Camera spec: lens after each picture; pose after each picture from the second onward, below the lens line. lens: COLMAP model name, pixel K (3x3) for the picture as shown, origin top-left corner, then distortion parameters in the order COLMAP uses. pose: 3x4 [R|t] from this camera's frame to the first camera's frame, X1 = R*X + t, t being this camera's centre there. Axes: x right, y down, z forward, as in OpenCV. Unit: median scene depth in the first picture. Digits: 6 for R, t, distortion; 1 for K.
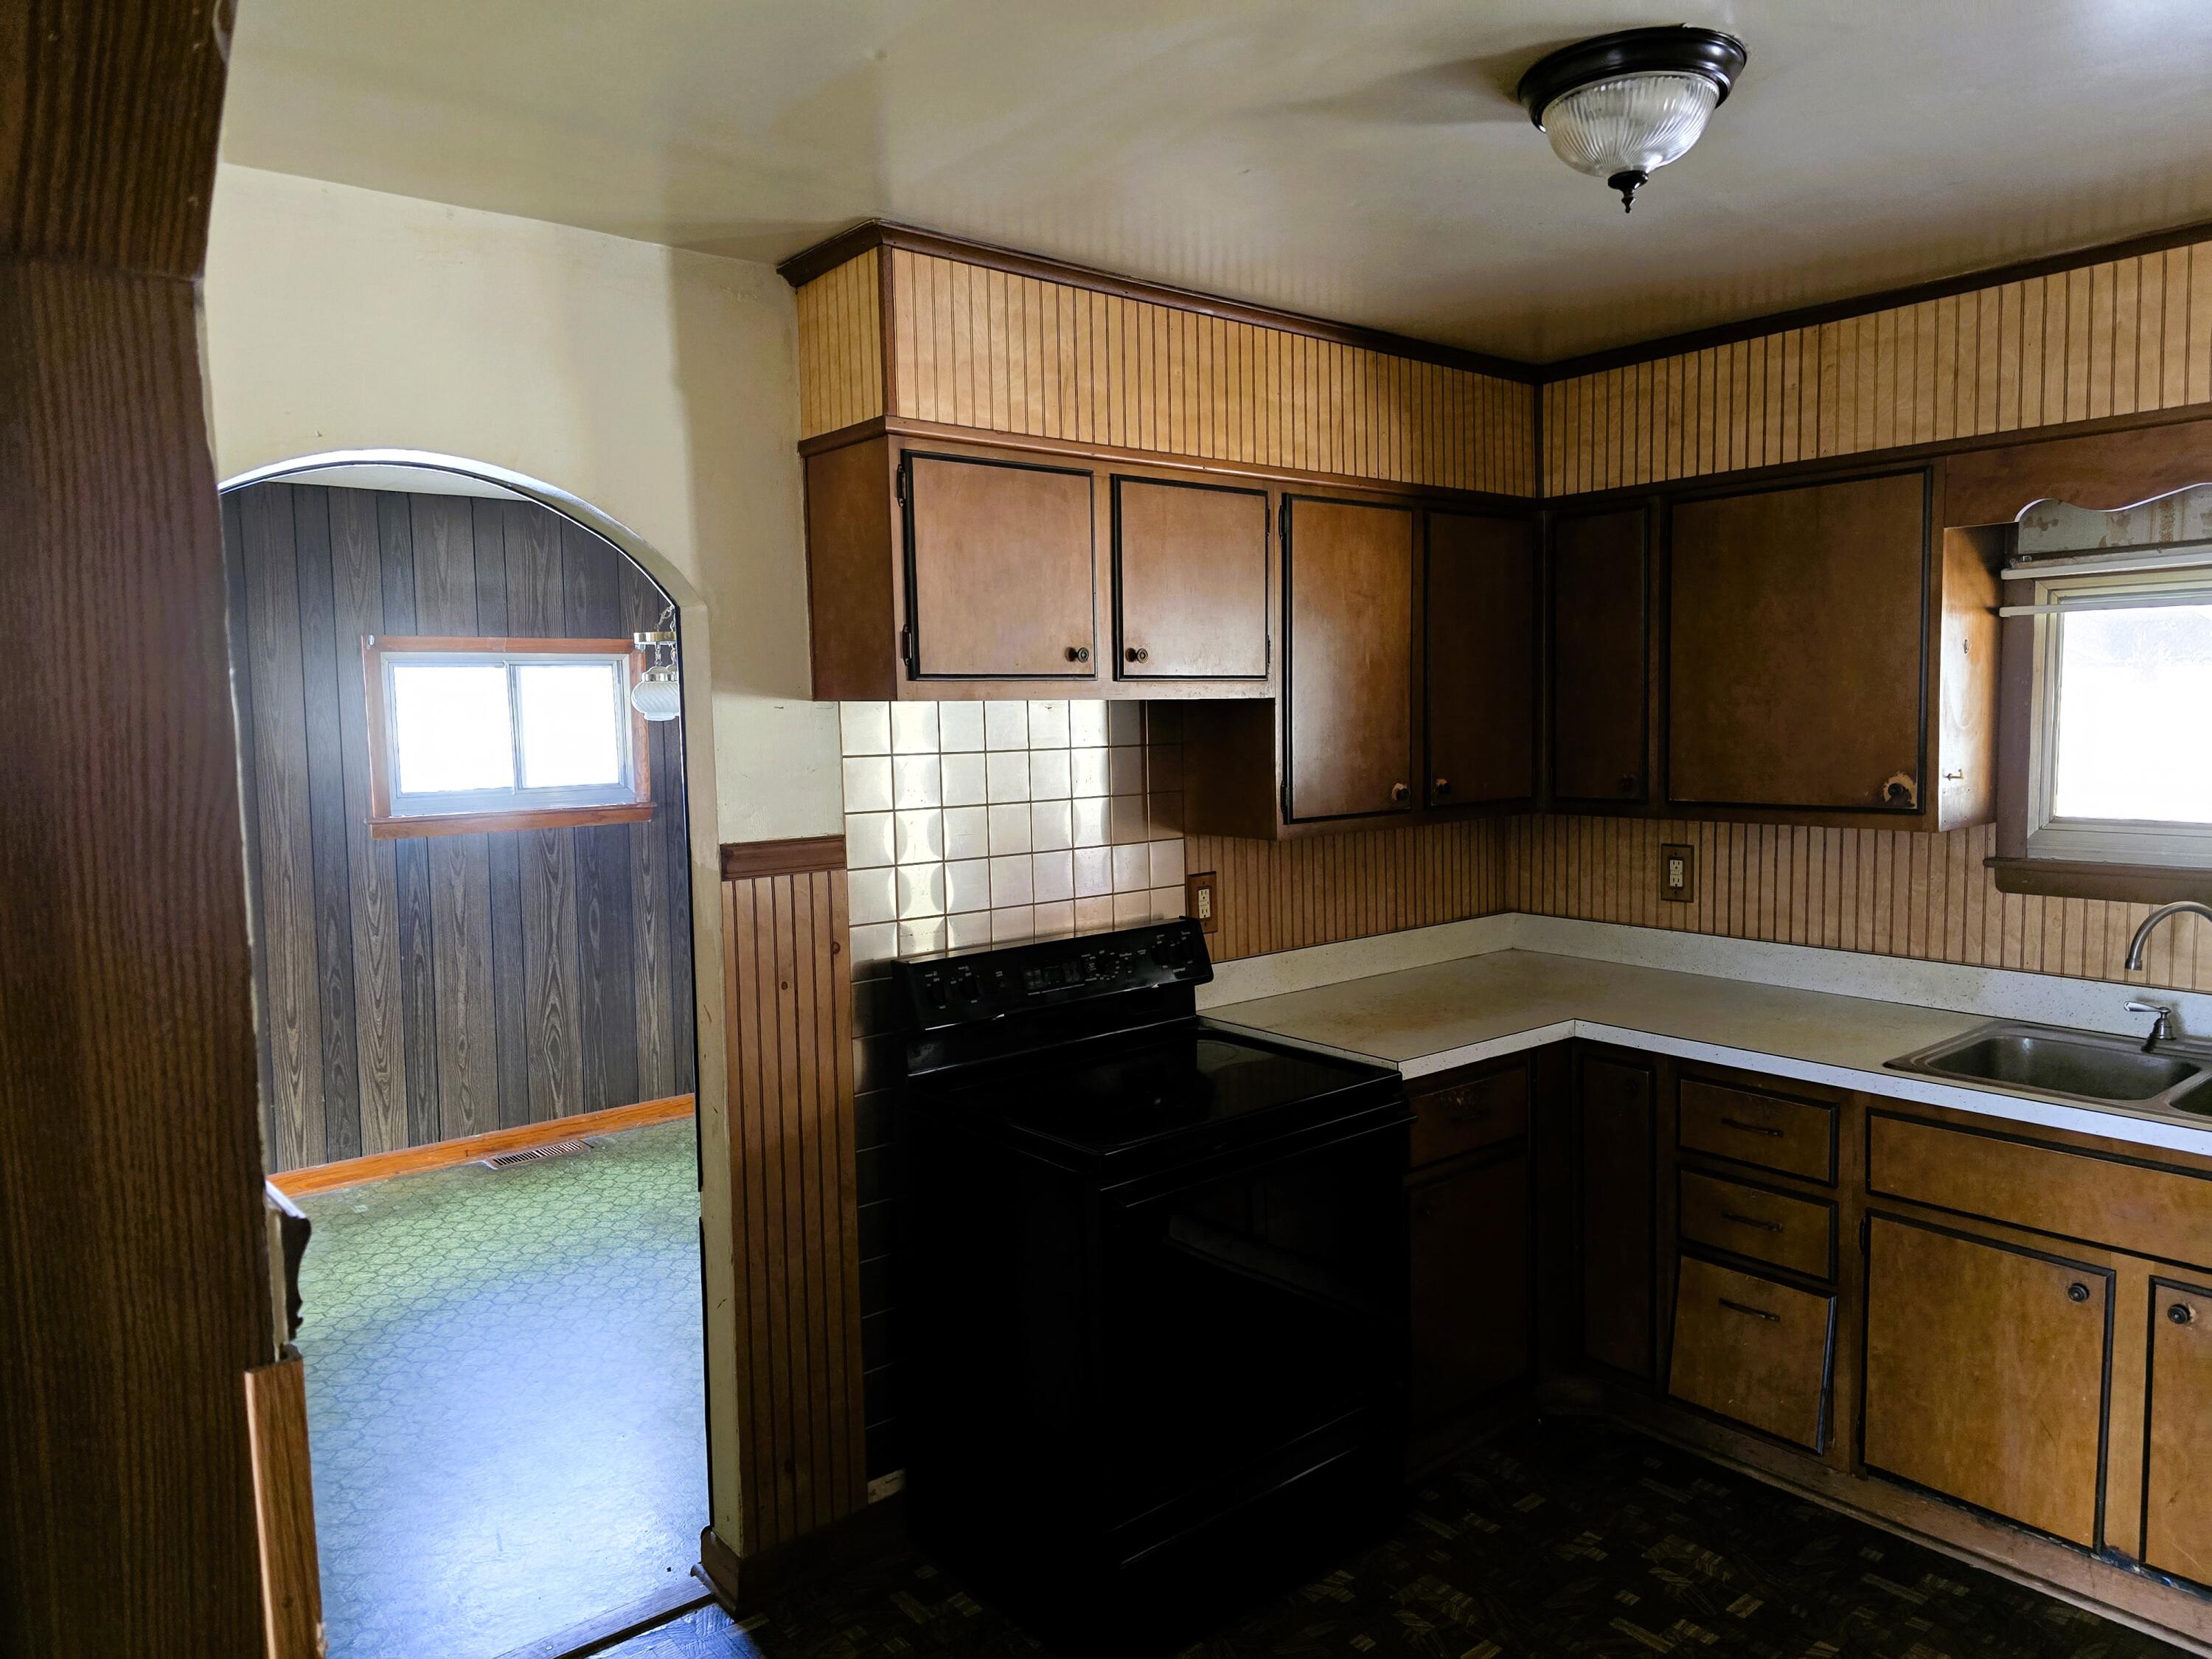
lens RADIAL K [[1525.8, 0, 1112.0], [0, 1525.8, 830.7], [0, 0, 1]] dist [0.000609, -0.006002]
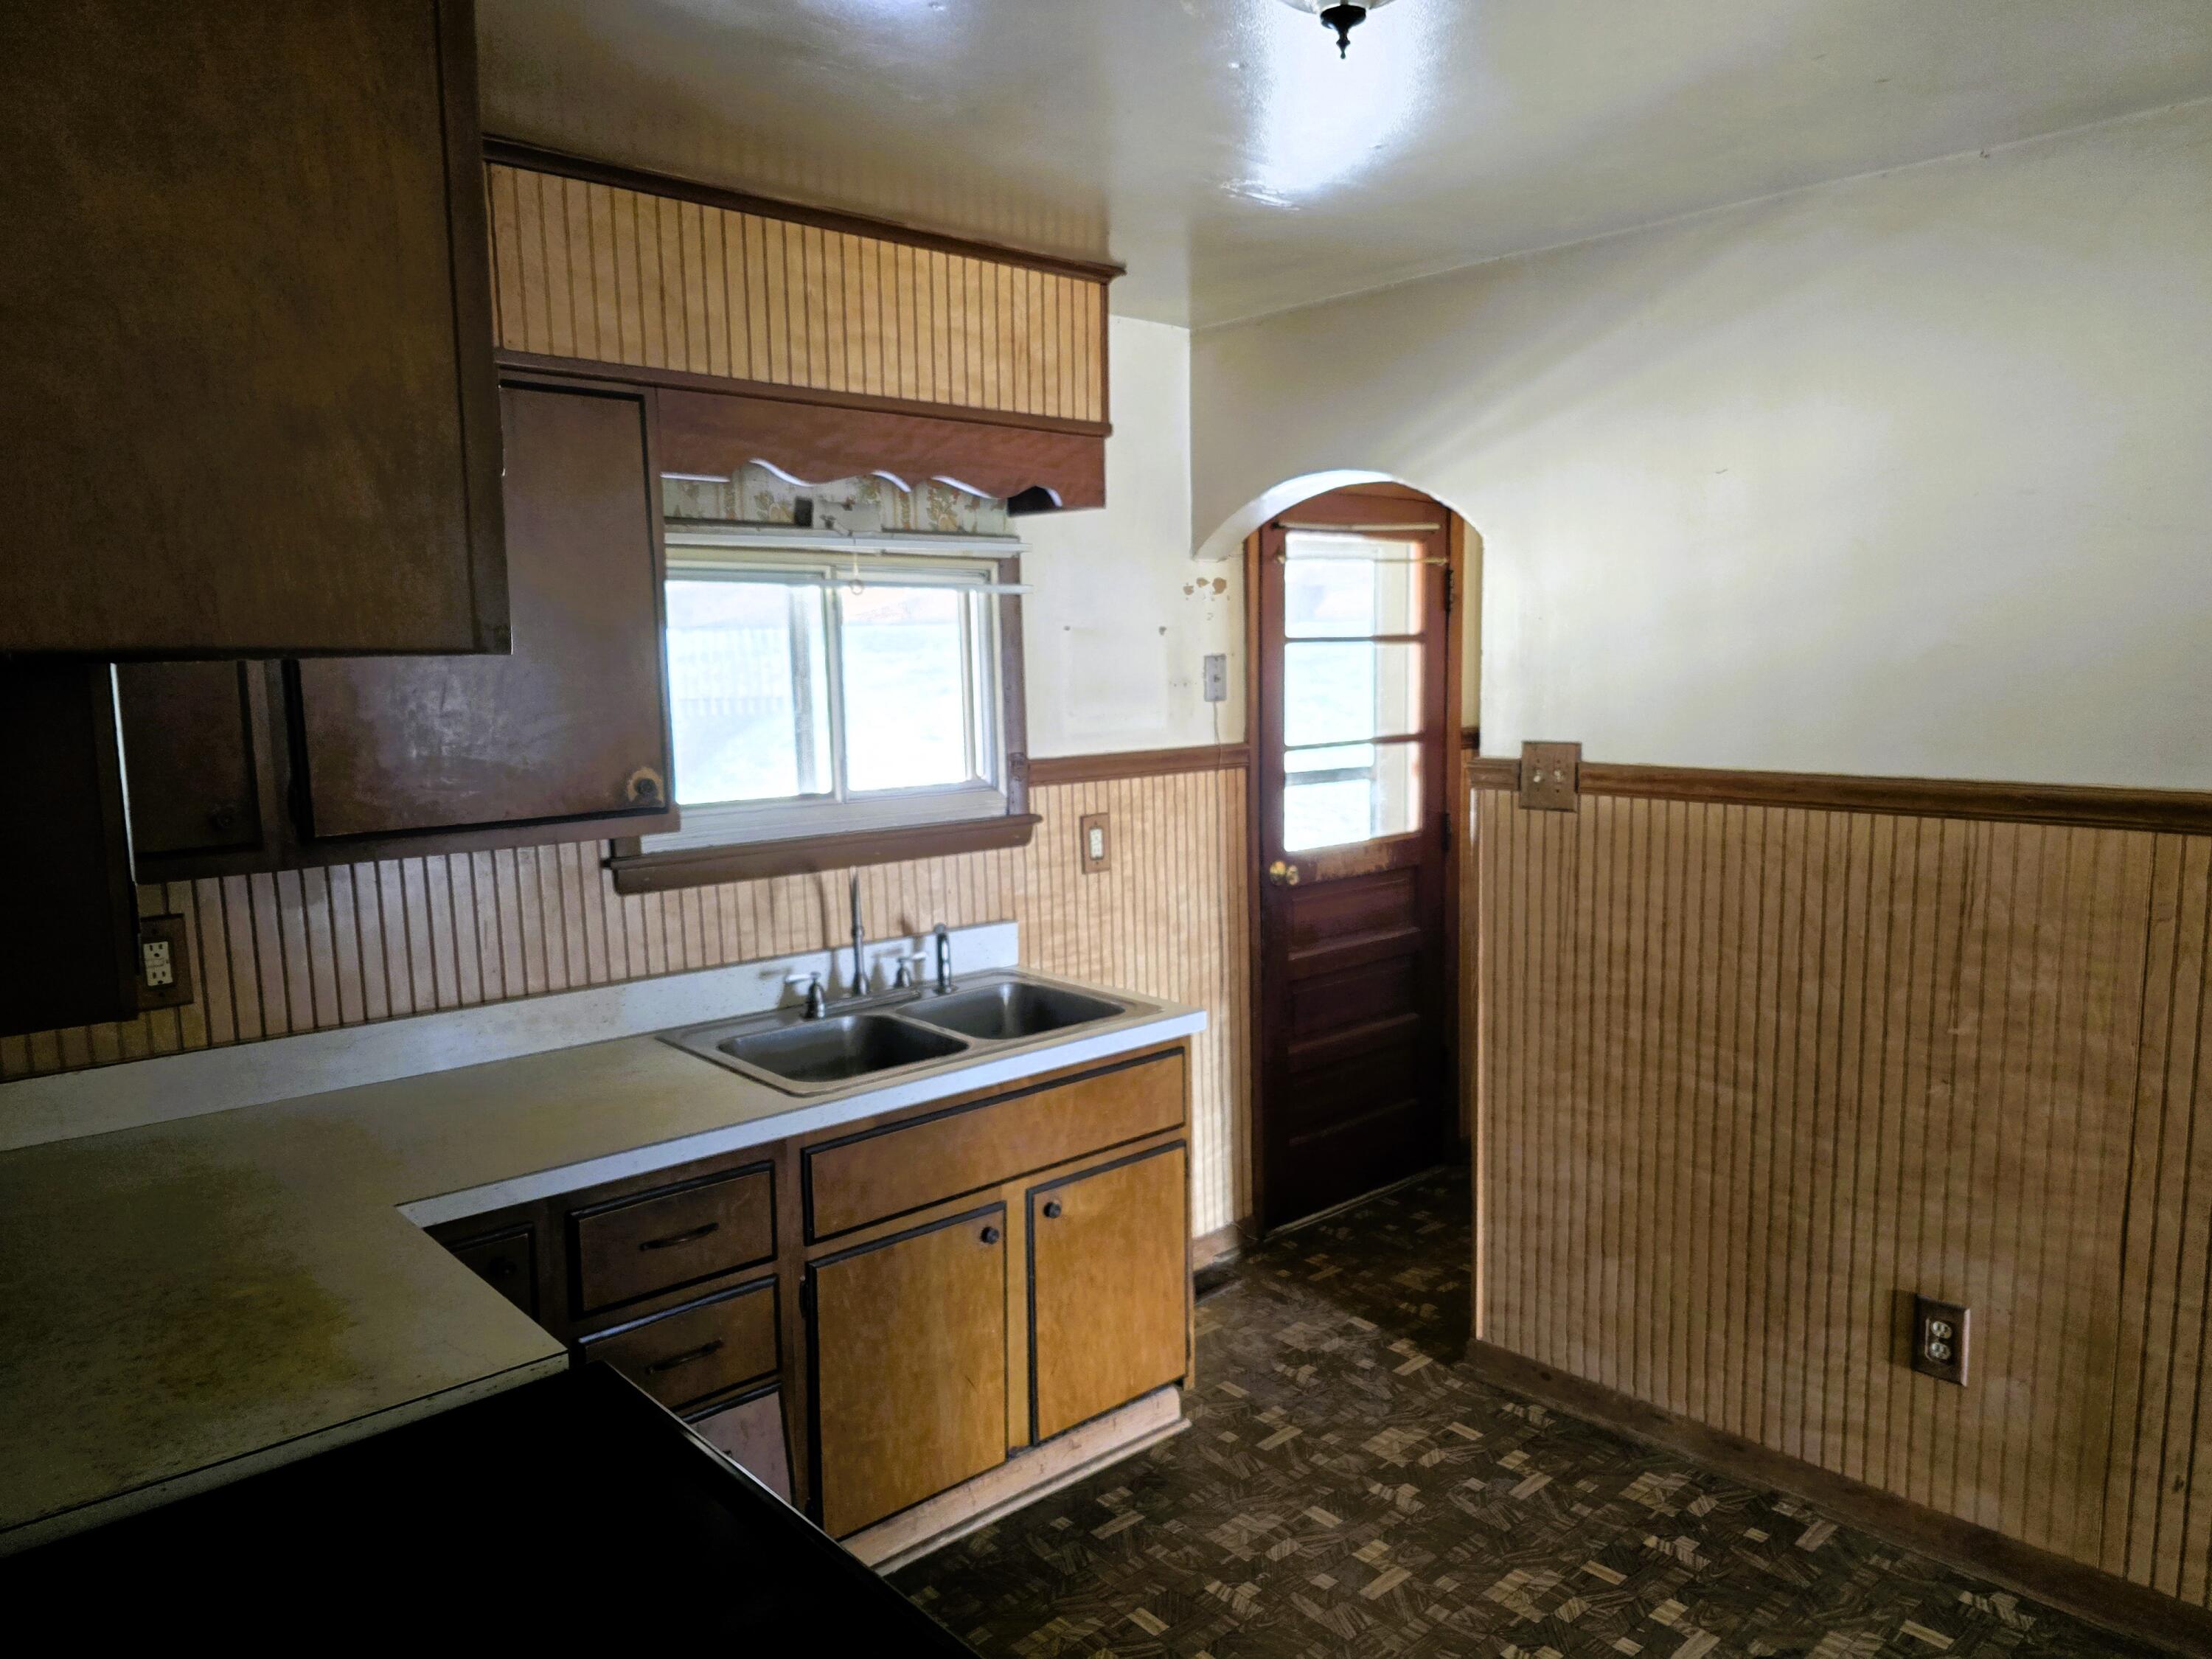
lens RADIAL K [[1525.8, 0, 1114.3], [0, 1525.8, 837.3], [0, 0, 1]] dist [0.000609, -0.006002]
pose [[-0.088069, -0.098661, 0.991216, -0.346440], [0.098578, 0.989335, 0.107233, -0.065539], [-0.991225, 0.107156, -0.077404, 0.853385]]
